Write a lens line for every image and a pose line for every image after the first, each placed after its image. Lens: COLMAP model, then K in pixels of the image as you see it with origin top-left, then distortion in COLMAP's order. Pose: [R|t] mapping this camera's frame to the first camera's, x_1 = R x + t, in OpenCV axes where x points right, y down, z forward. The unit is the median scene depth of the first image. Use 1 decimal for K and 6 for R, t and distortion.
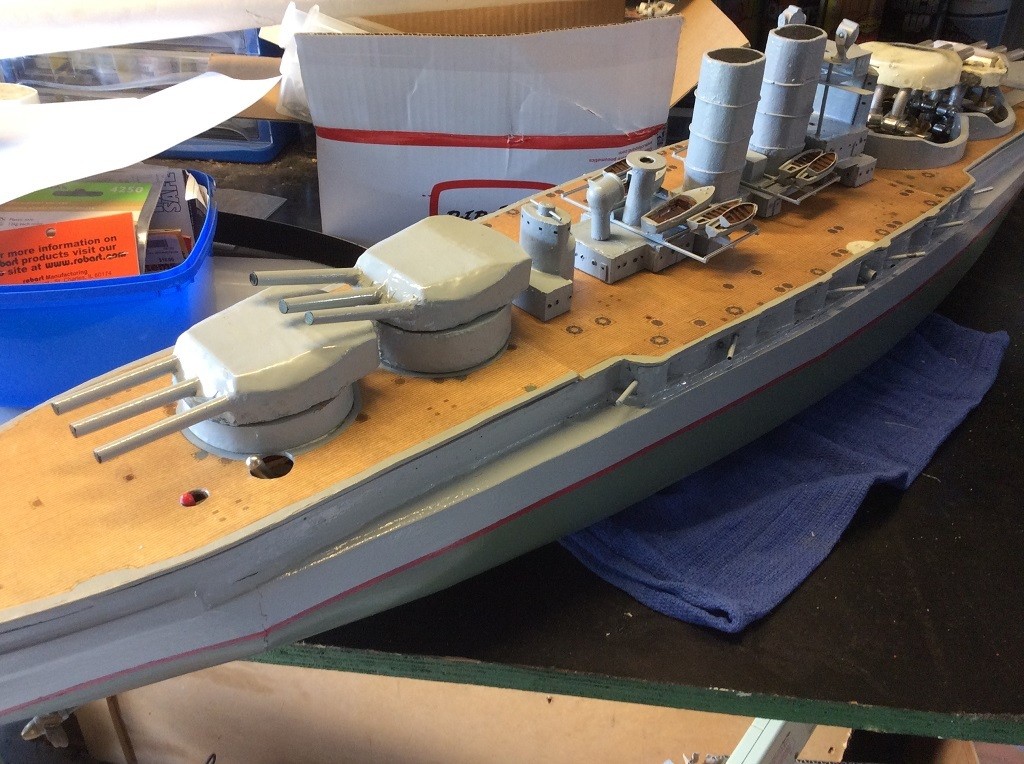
lens RADIAL K [[933.0, 0, 512.0], [0, 933.0, 382.0], [0, 0, 1]] dist [0.103295, -0.236391]
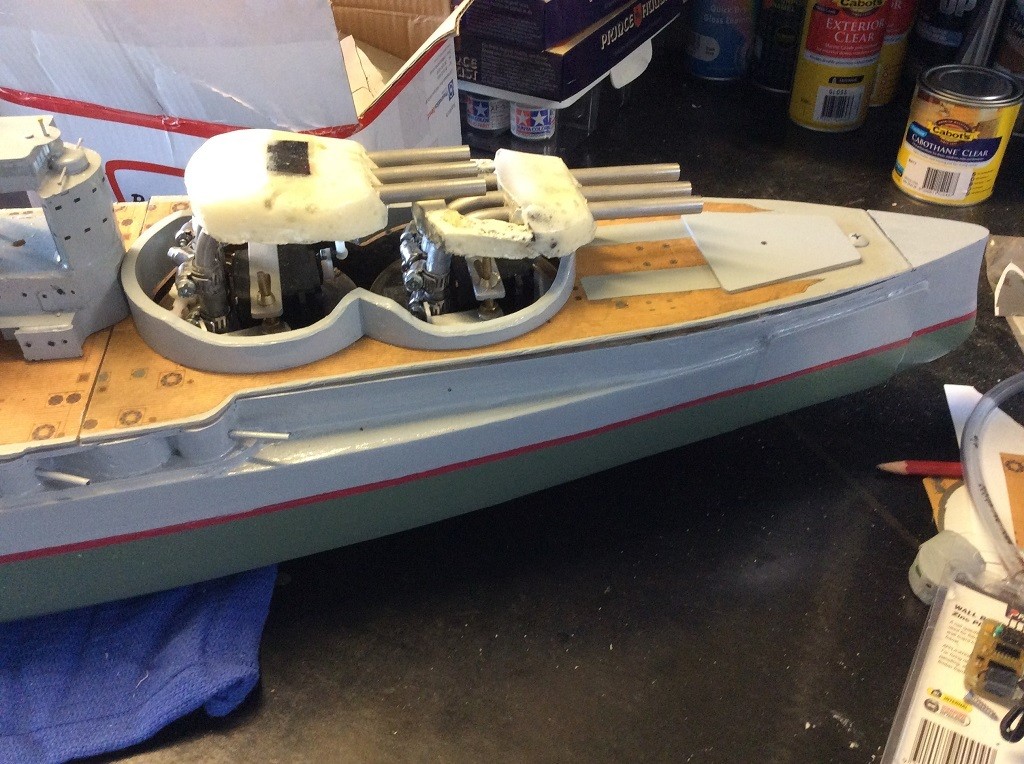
lens RADIAL K [[933.0, 0, 512.0], [0, 933.0, 382.0], [0, 0, 1]] dist [0.103295, -0.236391]
pose [[0.714389, 0.351026, -0.605334, 1.025208], [-0.239455, 0.935481, 0.259879, -0.452087], [0.657503, -0.040704, 0.752352, 0.829762]]
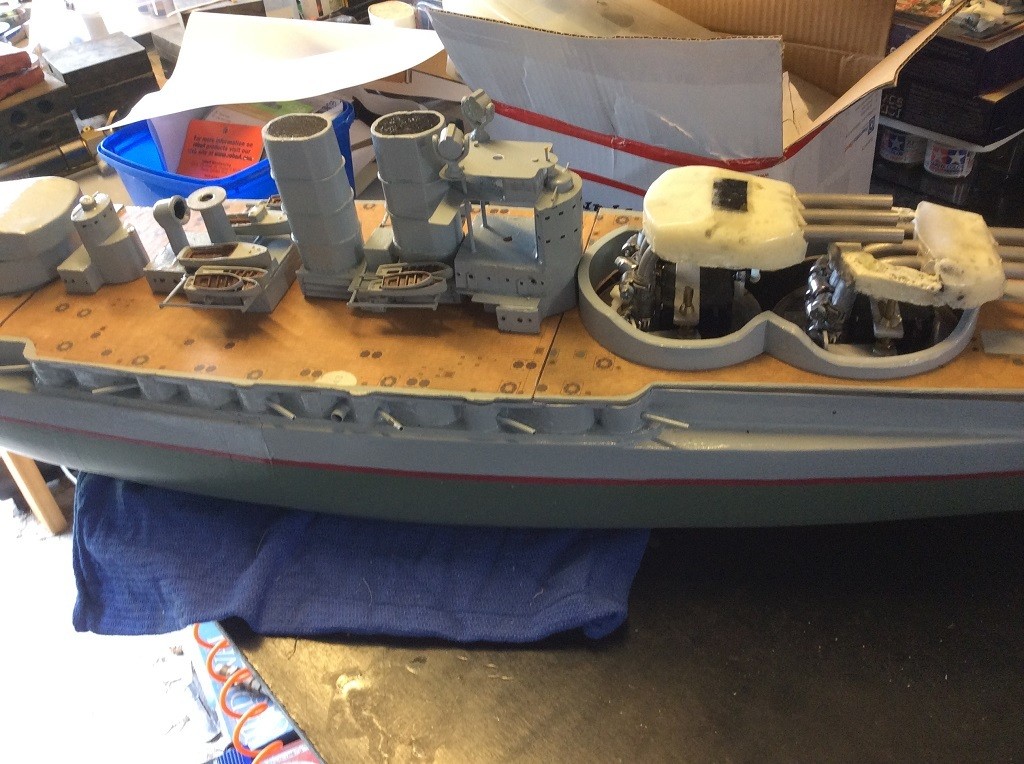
lens RADIAL K [[933.0, 0, 512.0], [0, 933.0, 382.0], [0, 0, 1]] dist [0.103295, -0.236391]
pose [[0.392631, 0.457512, -0.797824, 1.086905], [-0.292383, 0.884576, 0.363370, -0.486854], [0.871982, 0.090600, 0.481081, 0.696230]]
